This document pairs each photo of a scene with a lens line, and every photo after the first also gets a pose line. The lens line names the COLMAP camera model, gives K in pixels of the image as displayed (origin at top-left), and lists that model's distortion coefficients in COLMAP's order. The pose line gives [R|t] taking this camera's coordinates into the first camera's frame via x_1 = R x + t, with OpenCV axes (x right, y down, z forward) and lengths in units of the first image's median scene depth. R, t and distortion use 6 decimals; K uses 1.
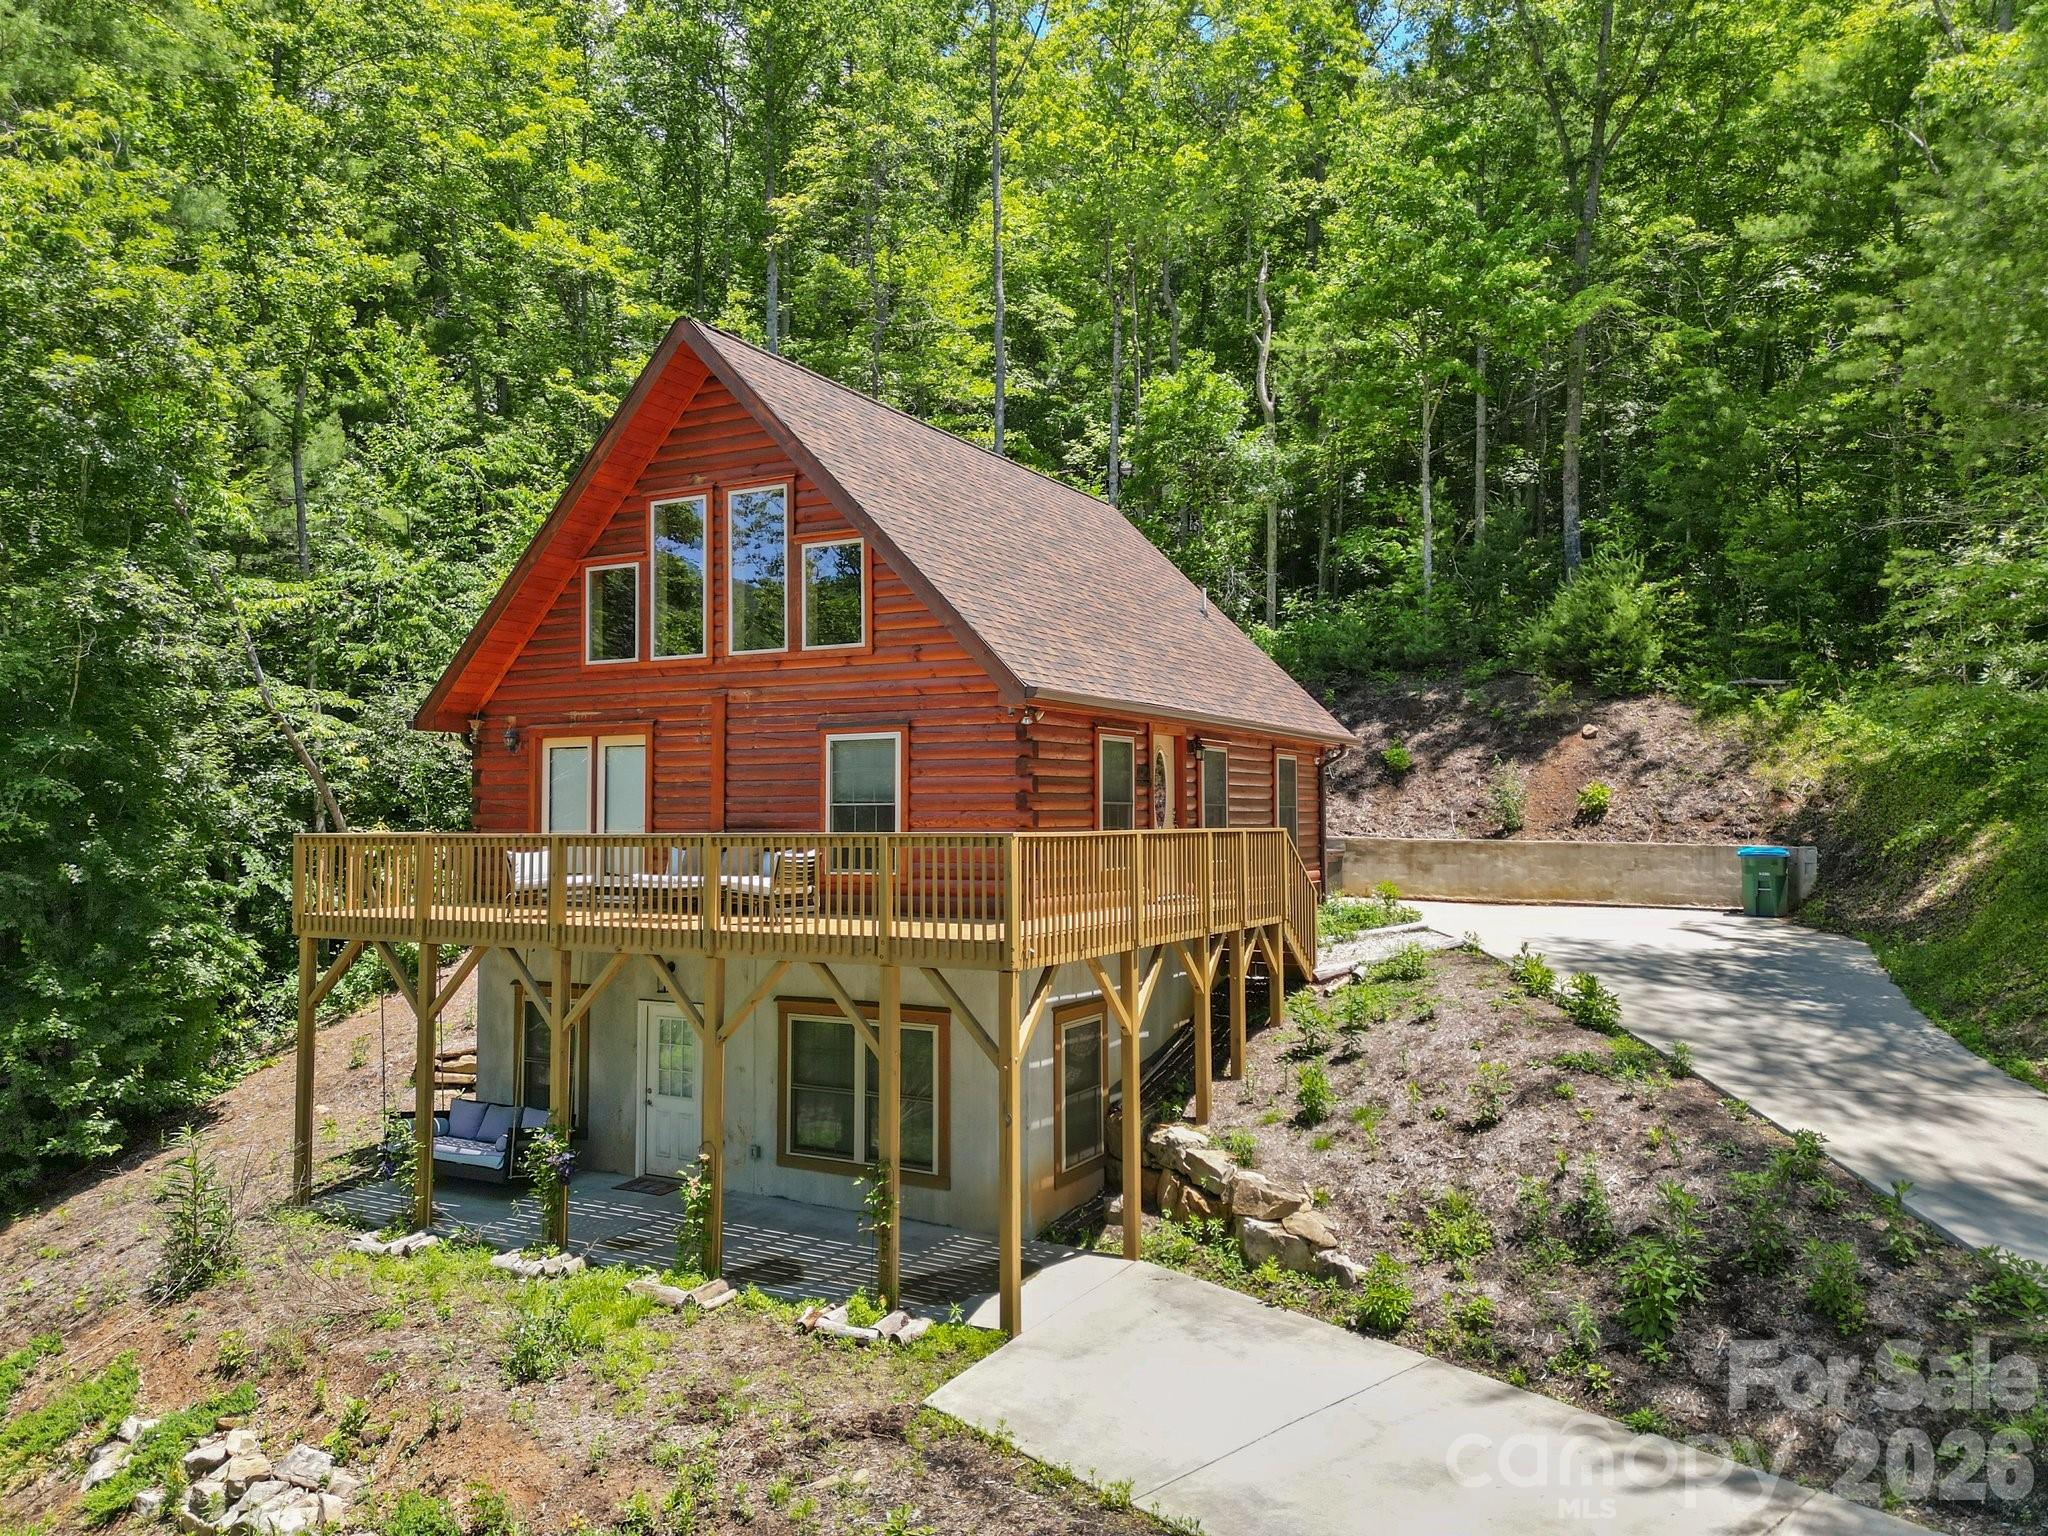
lens RADIAL K [[1439.0, 0, 1024.0], [0, 1439.0, 768.0], [0, 0, 1]] dist [0.073231, -0.065853]
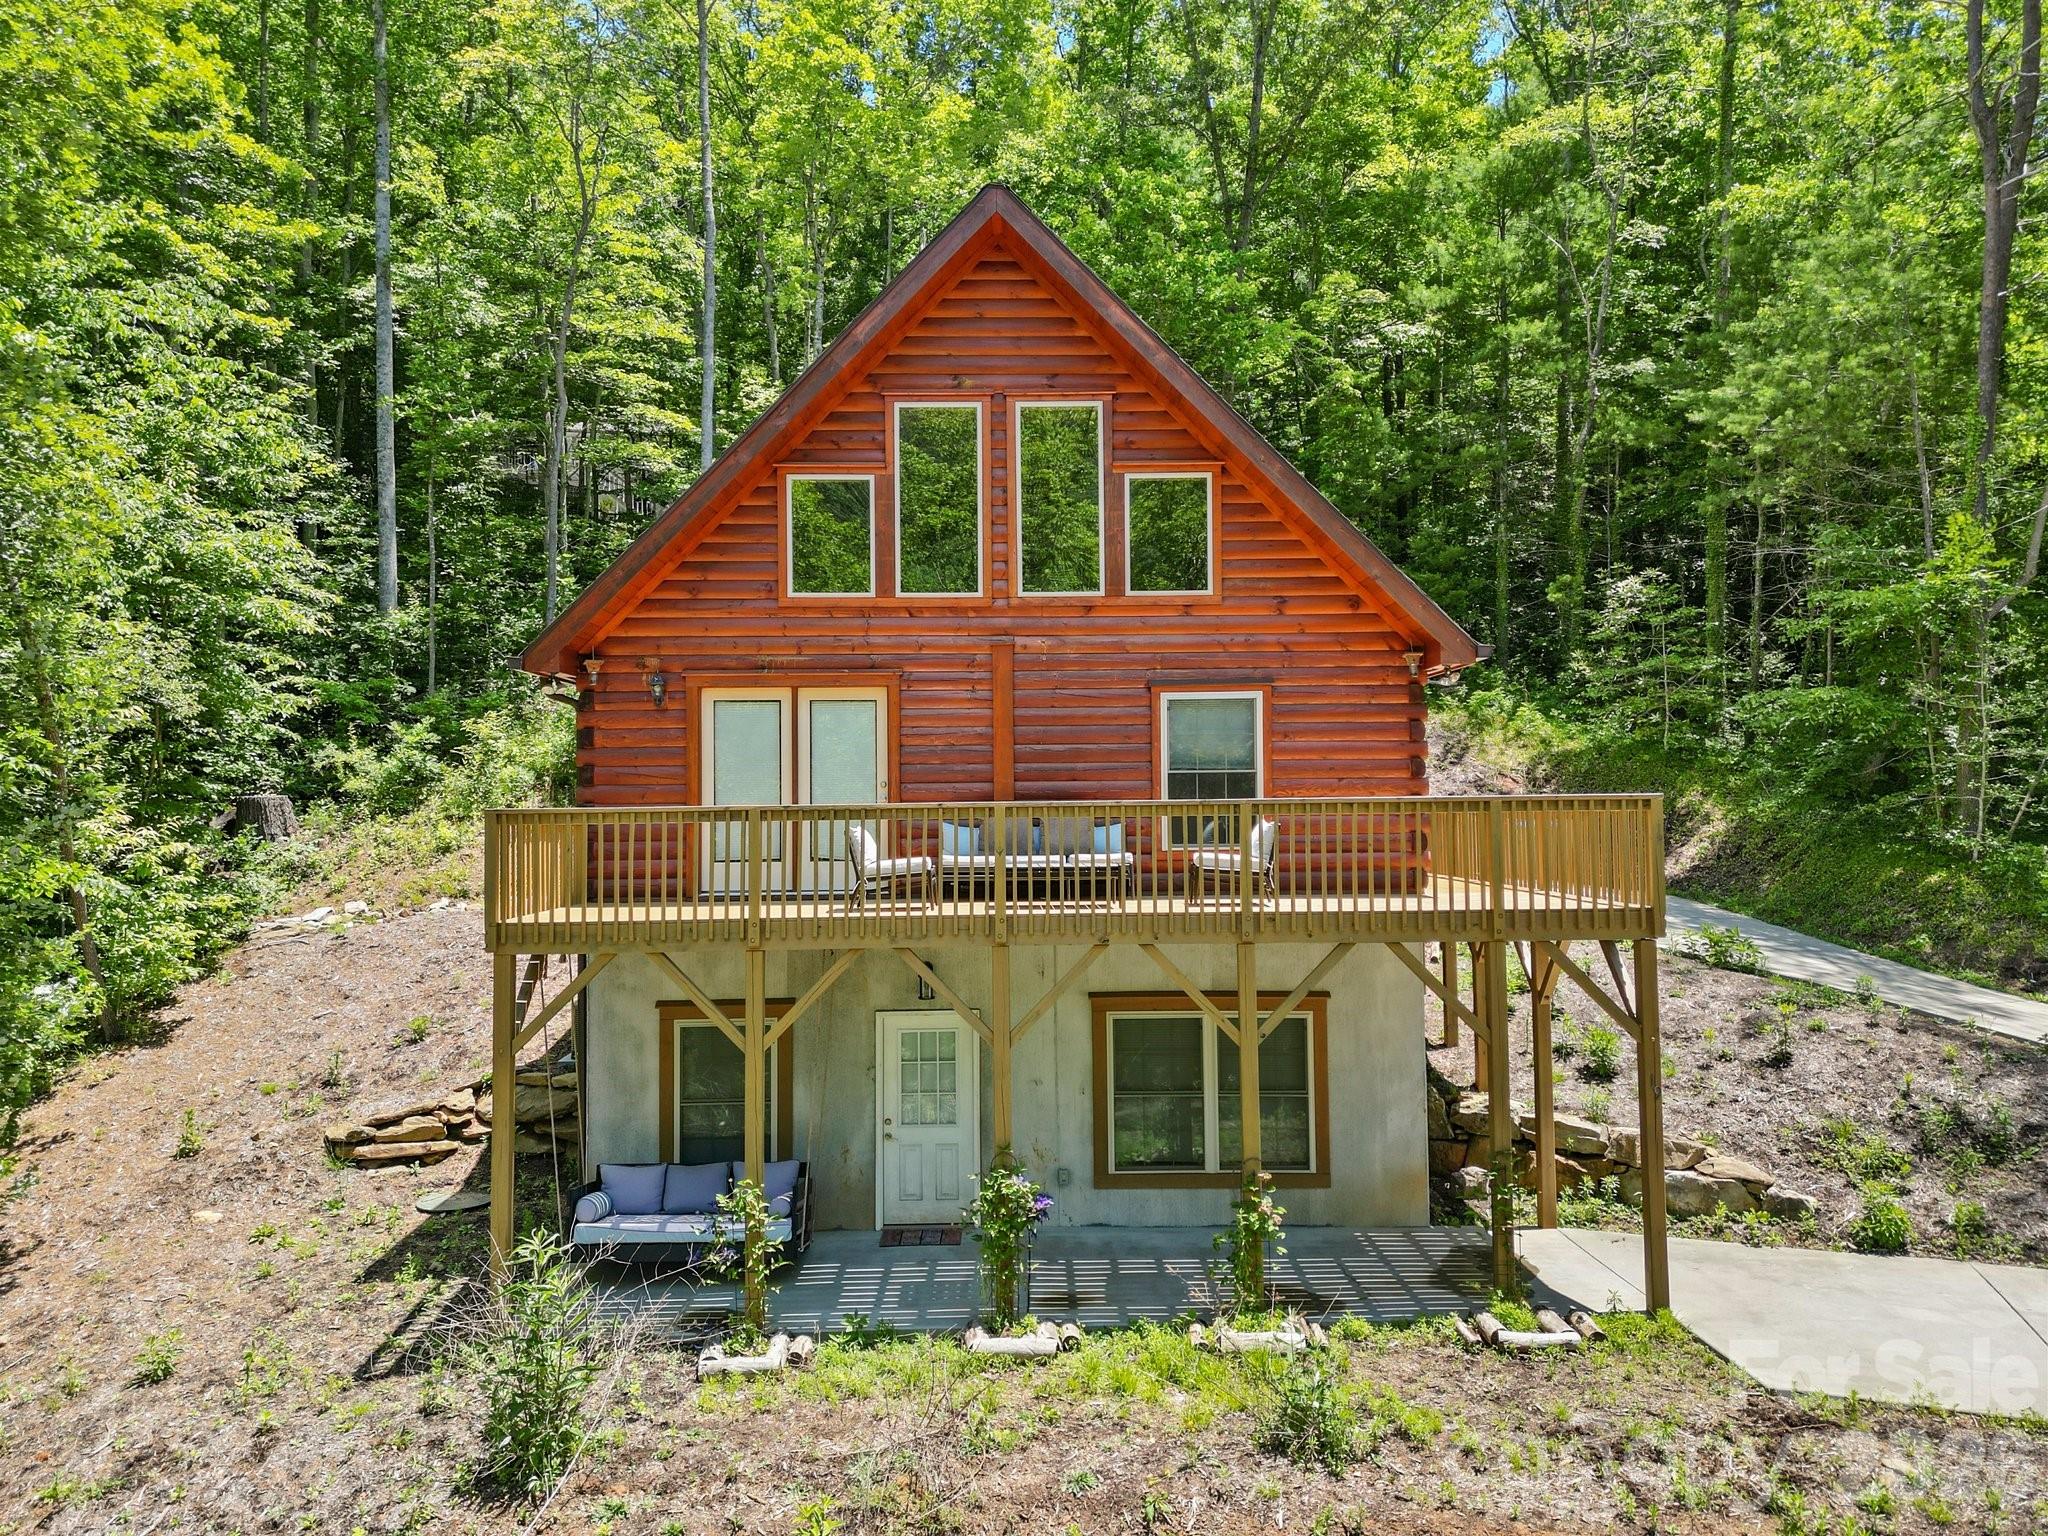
lens RADIAL K [[1439.0, 0, 1024.0], [0, 1439.0, 768.0], [0, 0, 1]] dist [0.073231, -0.065853]
pose [[0.869407, 0.008117, 0.494030, -0.646963], [-0.008708, 0.999961, -0.001106, 0.024884], [-0.494020, -0.003340, 0.869444, 0.274801]]
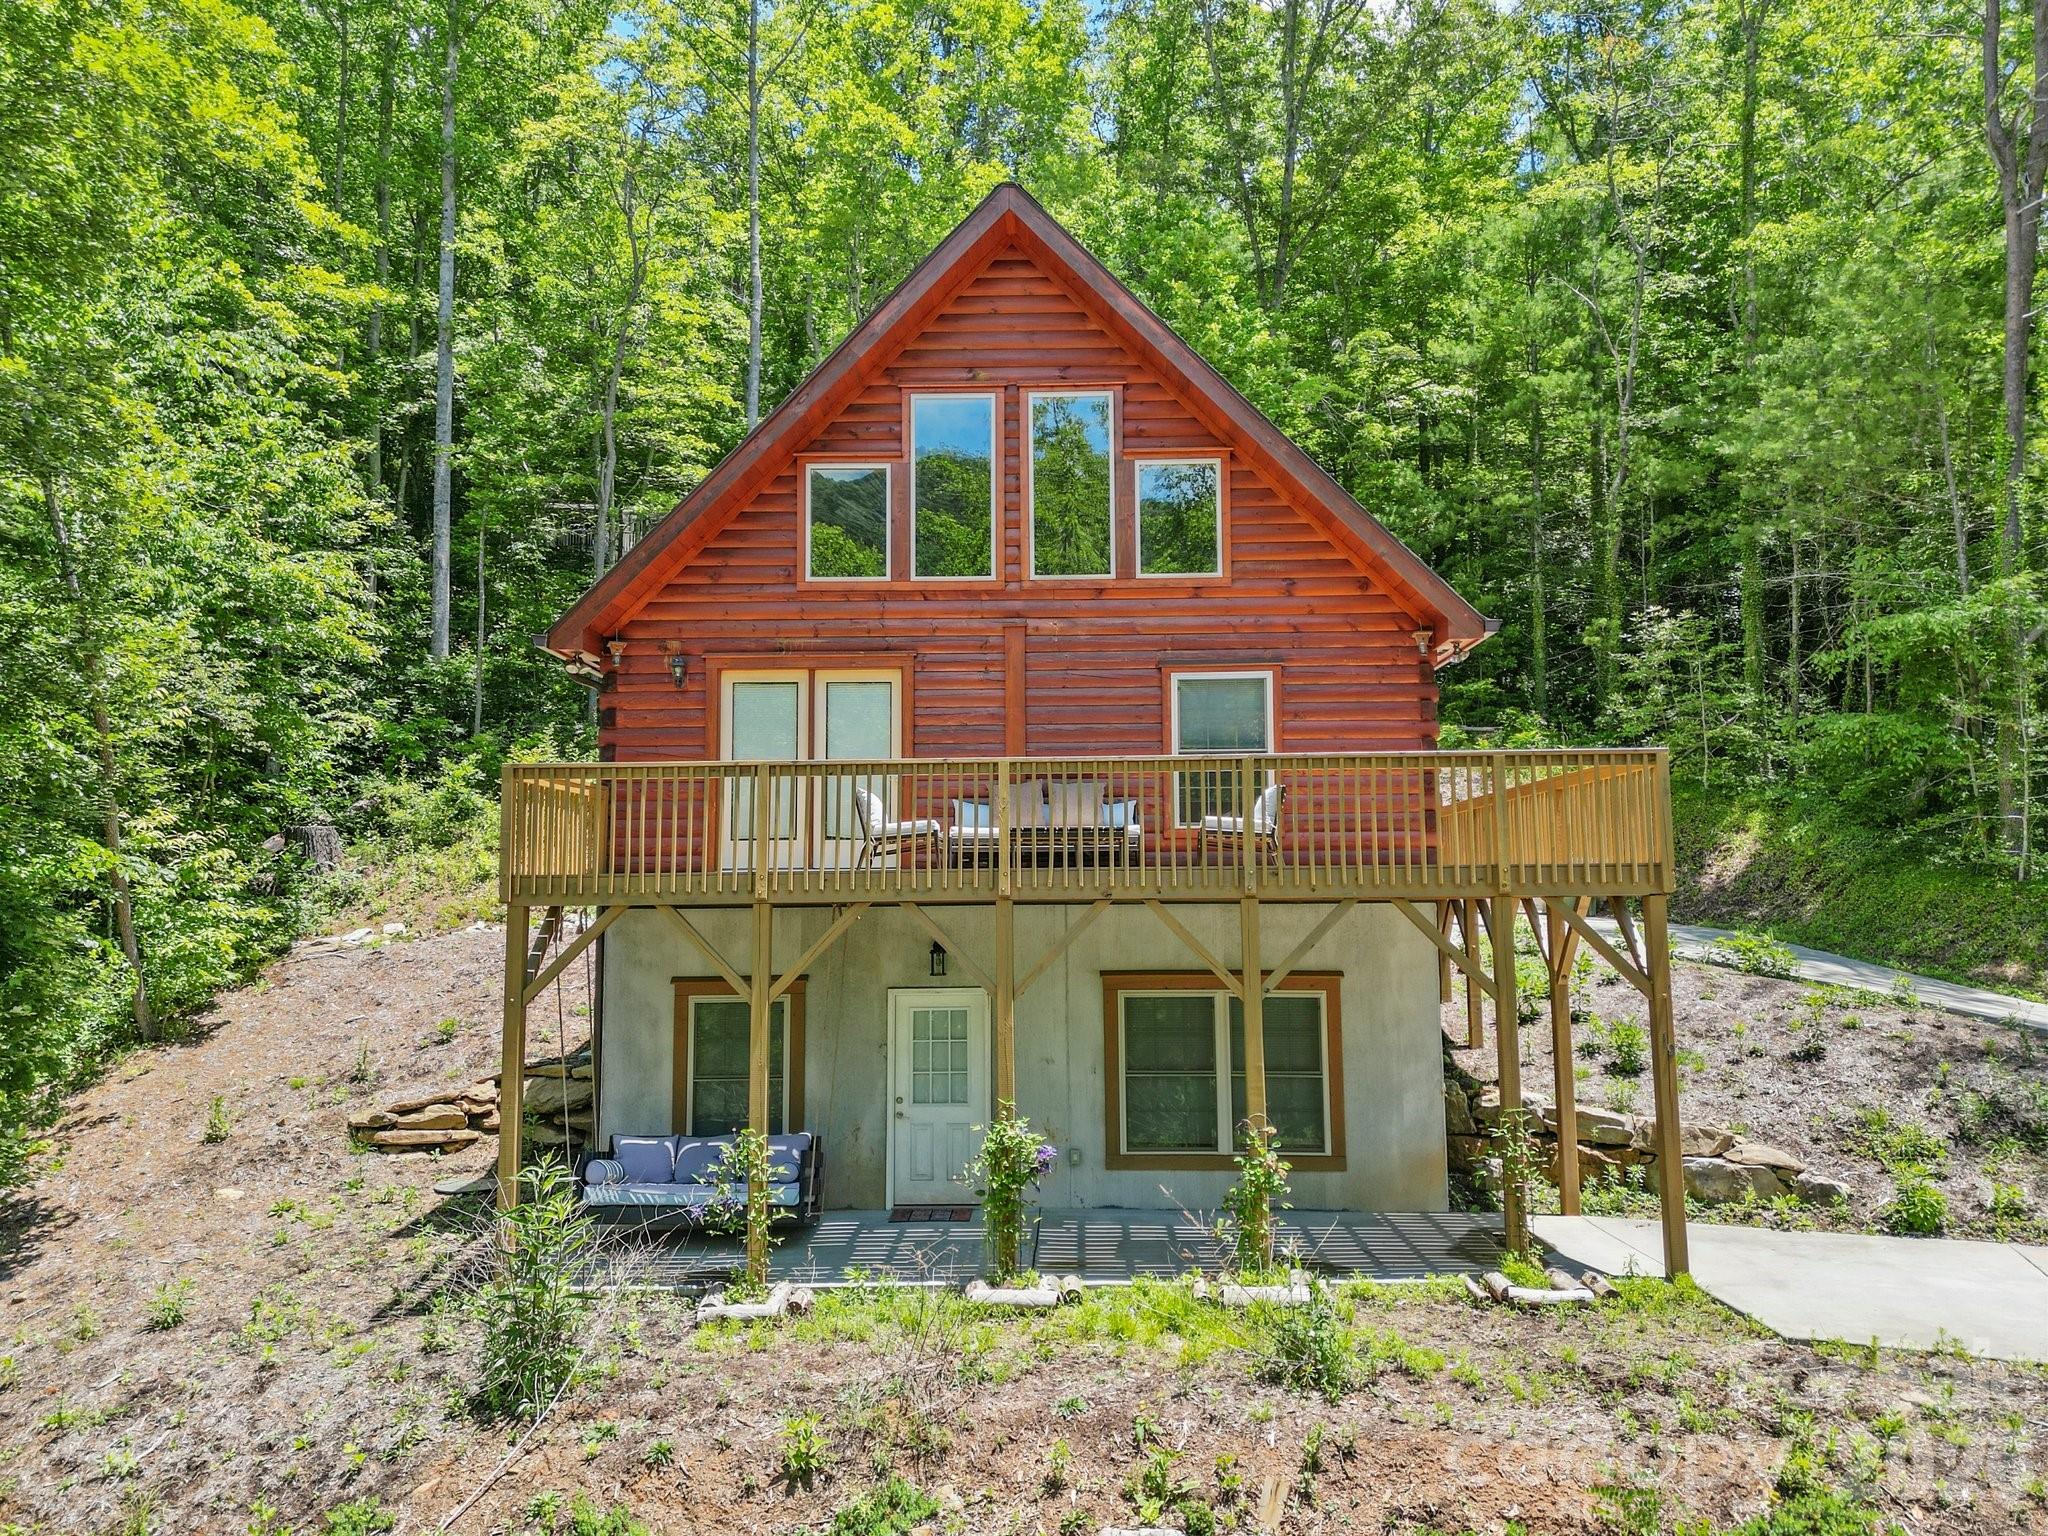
lens RADIAL K [[1439.0, 0, 1024.0], [0, 1439.0, 768.0], [0, 0, 1]] dist [0.073231, -0.065853]
pose [[0.886593, 0.040342, 0.460787, -0.628259], [-0.010812, 0.997725, -0.066548, 0.096354], [-0.462423, 0.054019, 0.885012, 0.256398]]
